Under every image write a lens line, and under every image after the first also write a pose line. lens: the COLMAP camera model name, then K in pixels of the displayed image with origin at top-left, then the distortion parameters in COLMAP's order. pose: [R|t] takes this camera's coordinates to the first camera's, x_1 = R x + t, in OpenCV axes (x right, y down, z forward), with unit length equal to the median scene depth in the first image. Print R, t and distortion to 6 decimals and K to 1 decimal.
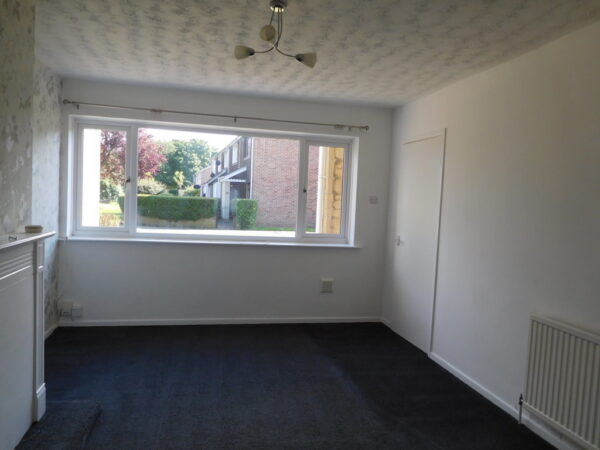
lens RADIAL K [[459.6, 0, 300.0], [0, 459.6, 225.0], [0, 0, 1]] dist [-0.003812, -0.001900]
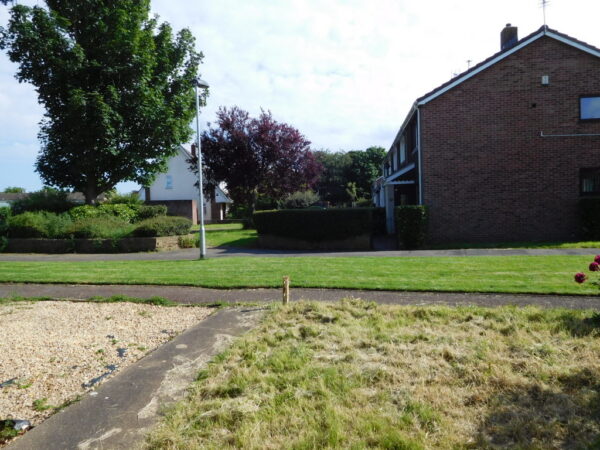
lens RADIAL K [[459.6, 0, 300.0], [0, 459.6, 225.0], [0, 0, 1]] dist [-0.003812, -0.001900]
pose [[0.918455, -0.059328, -0.391050, -0.000942], [0.050022, 0.998171, -0.033950, -0.009703], [0.392349, 0.011620, 0.919743, 0.244131]]
